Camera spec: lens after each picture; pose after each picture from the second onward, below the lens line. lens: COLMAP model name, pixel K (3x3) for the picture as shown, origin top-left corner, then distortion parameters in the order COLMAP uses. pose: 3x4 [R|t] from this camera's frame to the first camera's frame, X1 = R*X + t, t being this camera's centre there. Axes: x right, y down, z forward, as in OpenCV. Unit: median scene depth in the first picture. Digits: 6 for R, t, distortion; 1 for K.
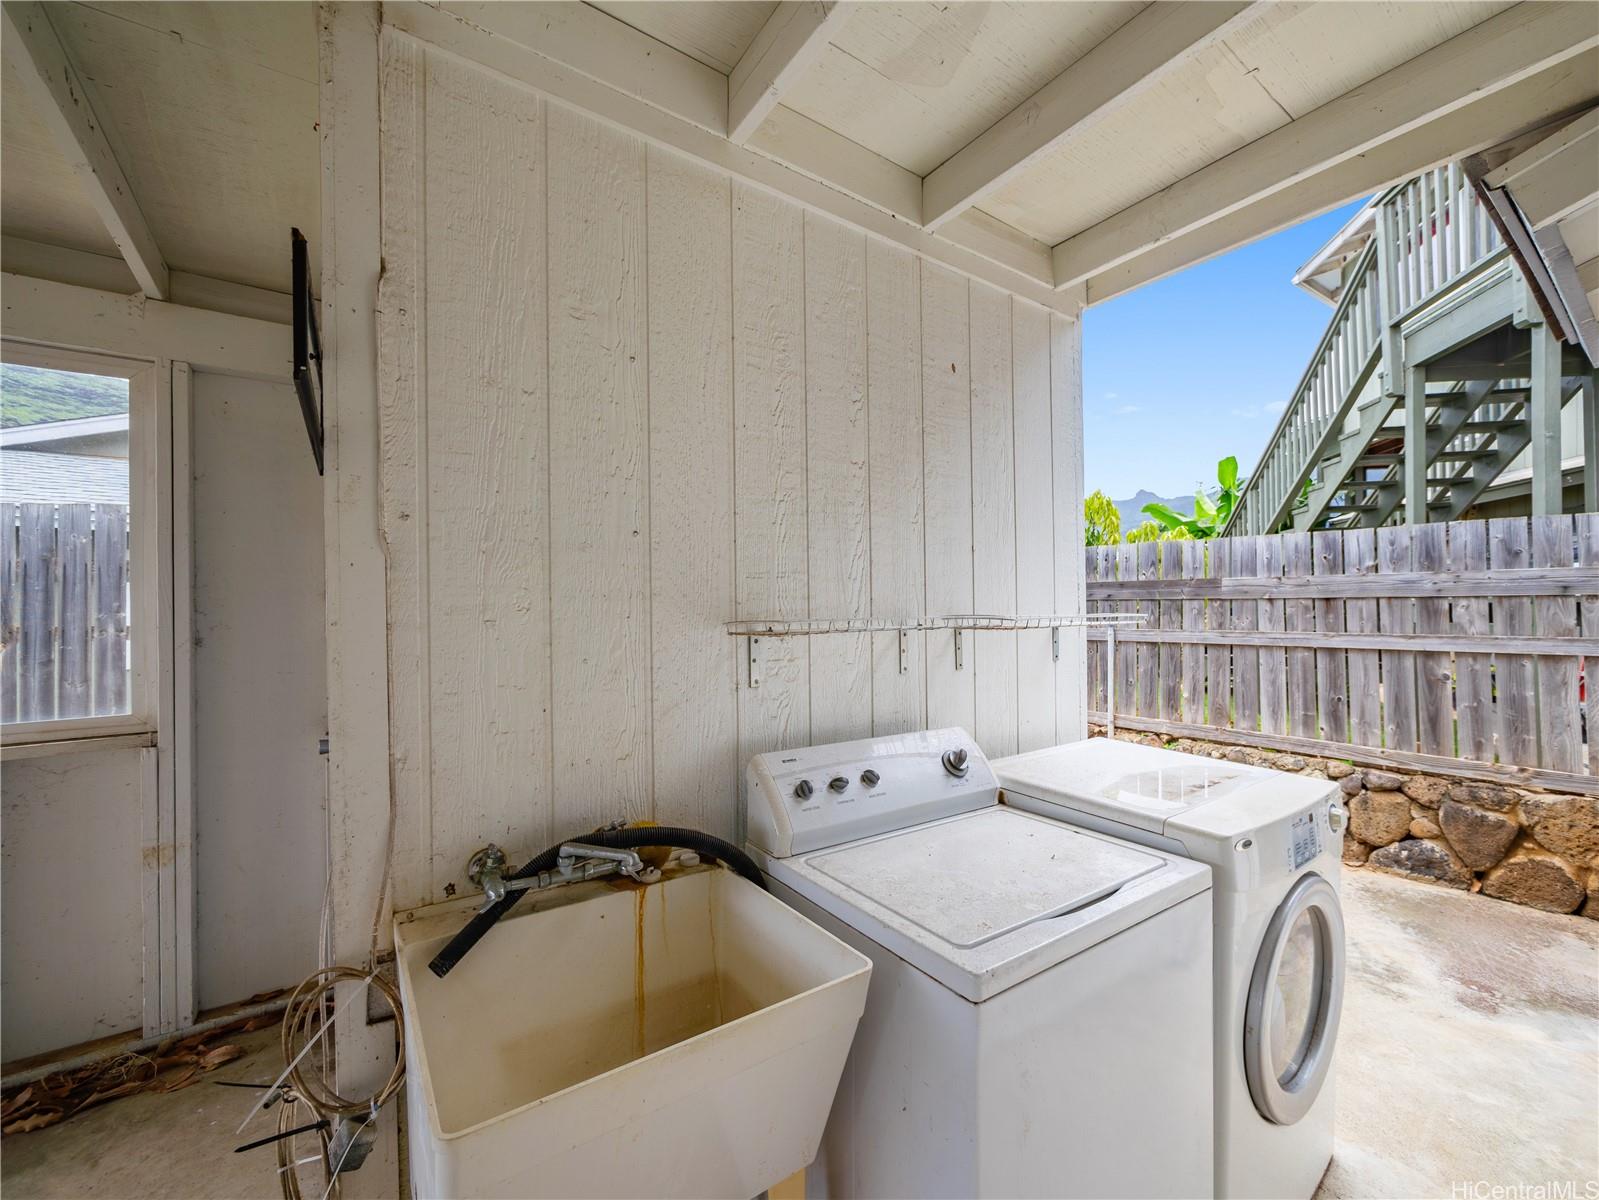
lens RADIAL K [[661.8, 0, 809.0], [0, 661.8, 602.9], [0, 0, 1]] dist [-0.007955, 0.000147]
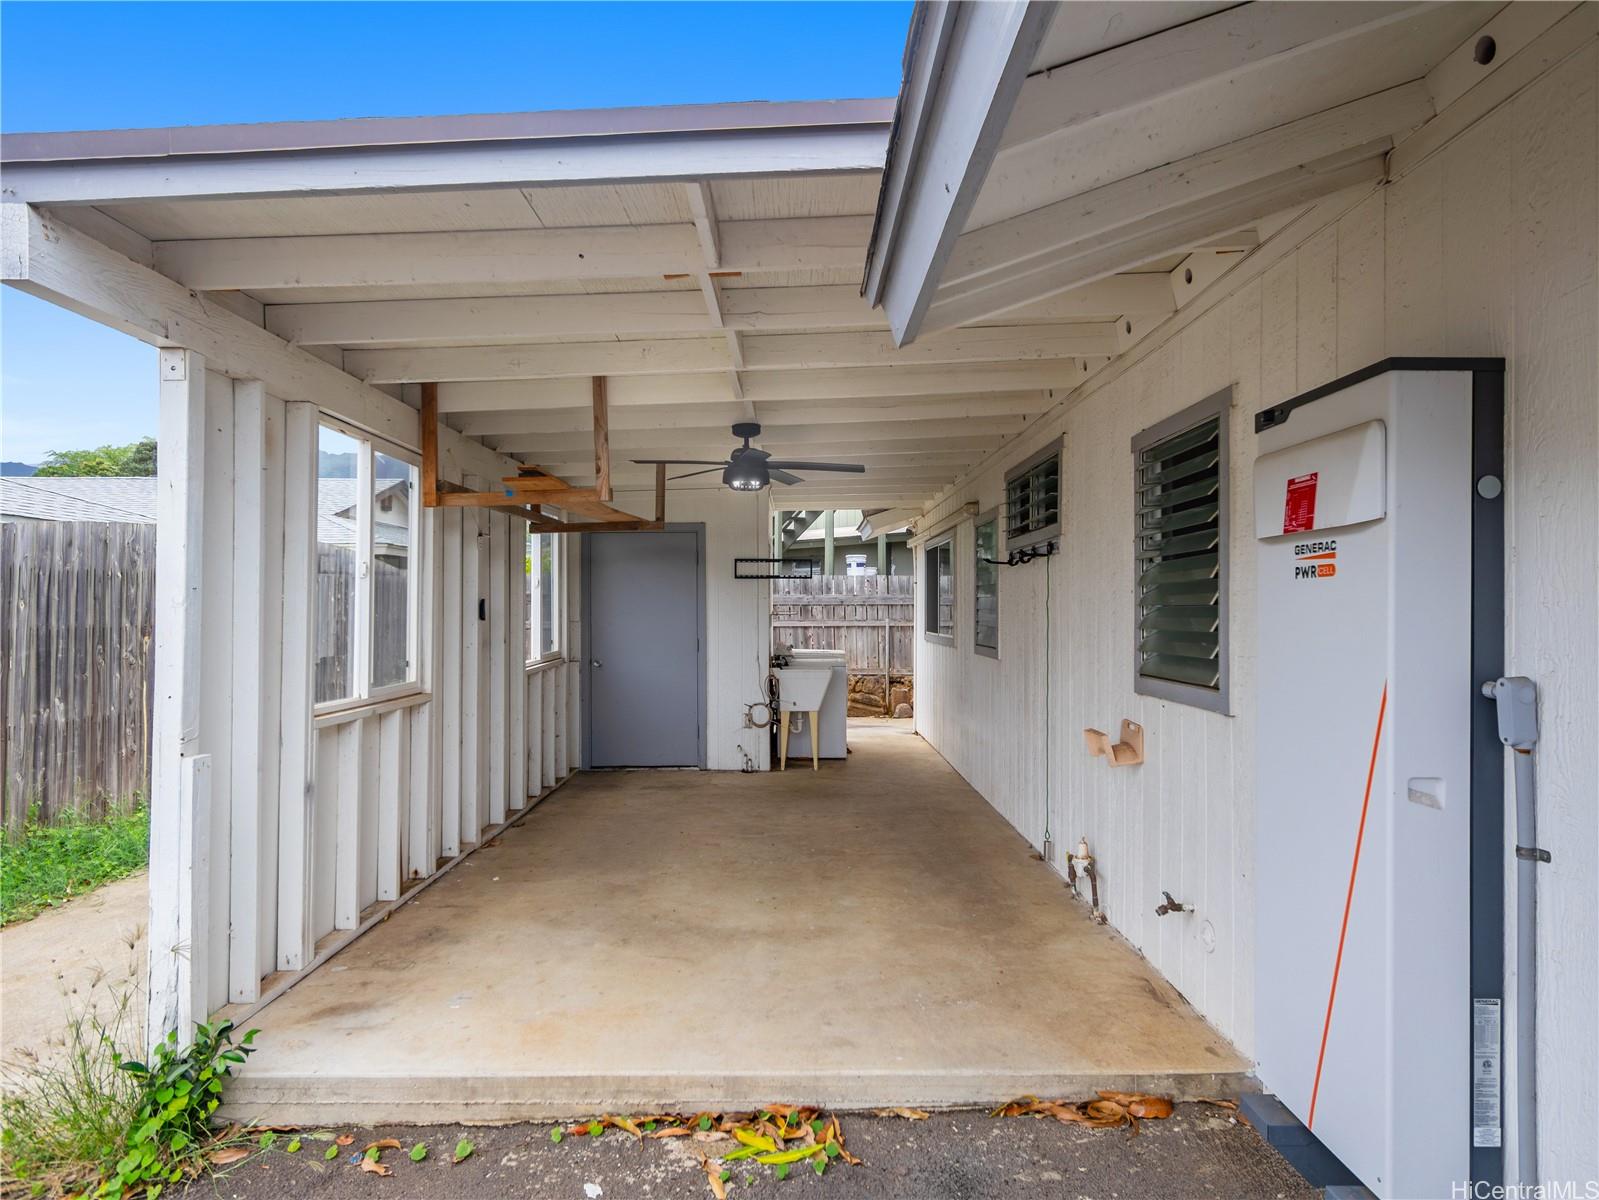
lens RADIAL K [[933.0, 0, 798.7], [0, 933.0, 601.9], [0, 0, 1]] dist [-0.006050, -0.000466]
pose [[0.575839, -0.001056, 0.817562, -2.027664], [-0.003930, 0.999984, 0.004060, -0.034825], [-0.817553, -0.005551, 0.575826, -1.049800]]
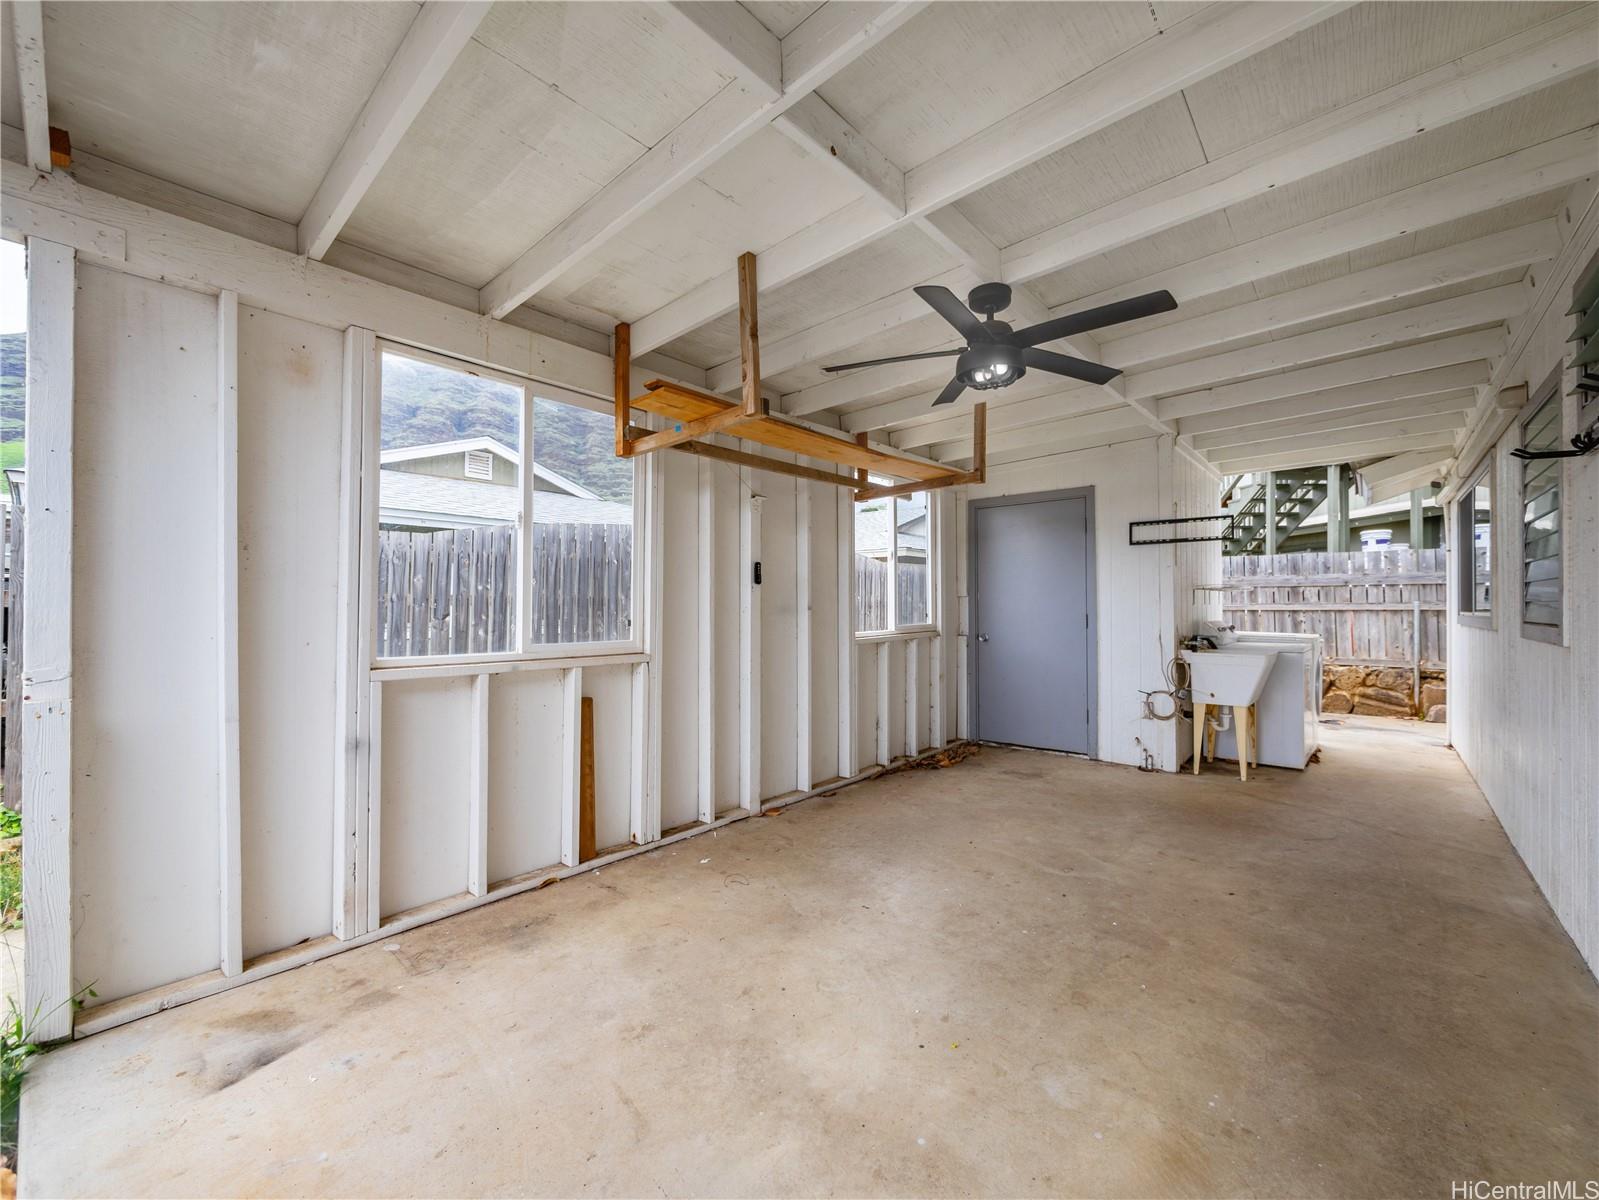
lens RADIAL K [[661.8, 0, 796.1], [0, 661.8, 605.2], [0, 0, 1]] dist [-0.007955, 0.000147]
pose [[0.969051, -0.008391, 0.246717, -1.332505], [0.005897, 0.999924, 0.010845, 0.022187], [-0.246789, -0.009055, 0.969027, -0.809624]]
